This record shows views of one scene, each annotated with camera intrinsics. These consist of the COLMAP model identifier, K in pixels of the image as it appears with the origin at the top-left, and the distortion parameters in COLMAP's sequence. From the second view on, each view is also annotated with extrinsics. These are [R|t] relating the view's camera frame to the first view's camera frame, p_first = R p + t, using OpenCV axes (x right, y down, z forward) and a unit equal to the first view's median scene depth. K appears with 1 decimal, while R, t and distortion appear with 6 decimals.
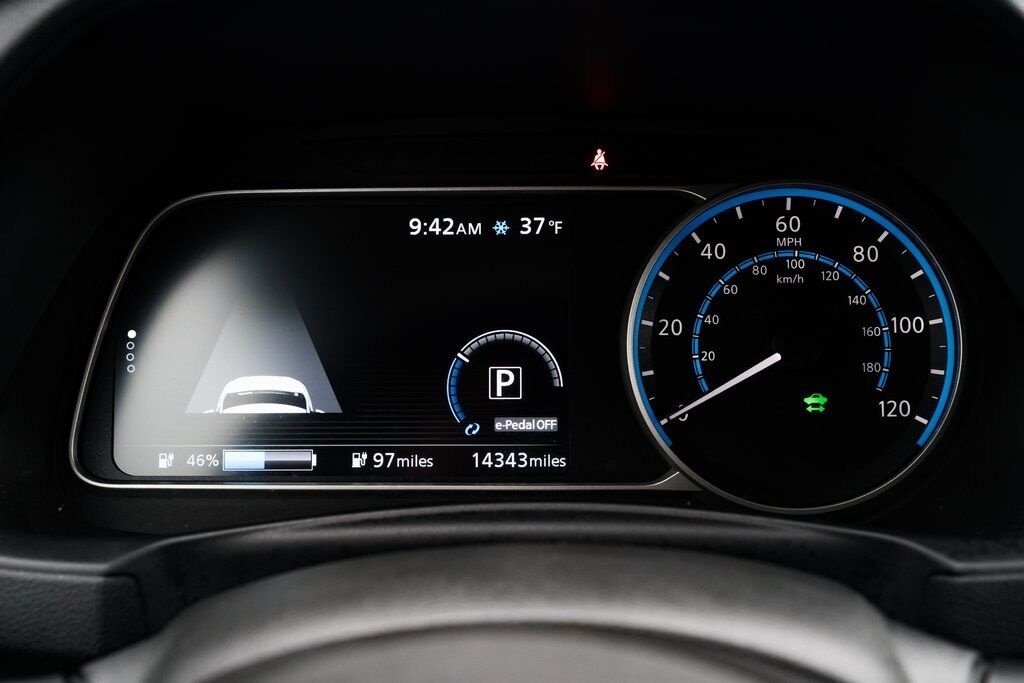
lens RADIAL K [[1360.5, 0, 511.7], [0, 1360.5, 345.3], [0, 0, 1]] dist [0.000595, 0.000000]
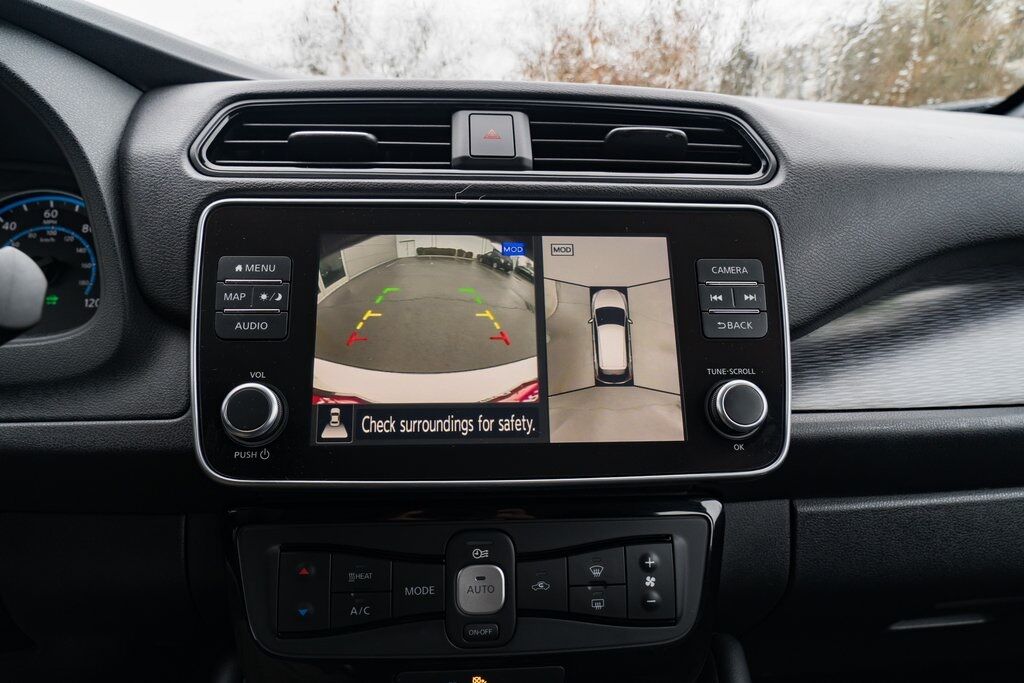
lens RADIAL K [[694.7, 0, 503.8], [0, 694.7, 343.0], [0, 0, 1]] dist [-0.027653, 0.016134]
pose [[0.994802, 0.006301, 0.101632, 0.763610], [0.008275, 0.989779, -0.142369, 0.247442], [-0.101490, 0.142470, 0.984582, -0.029636]]
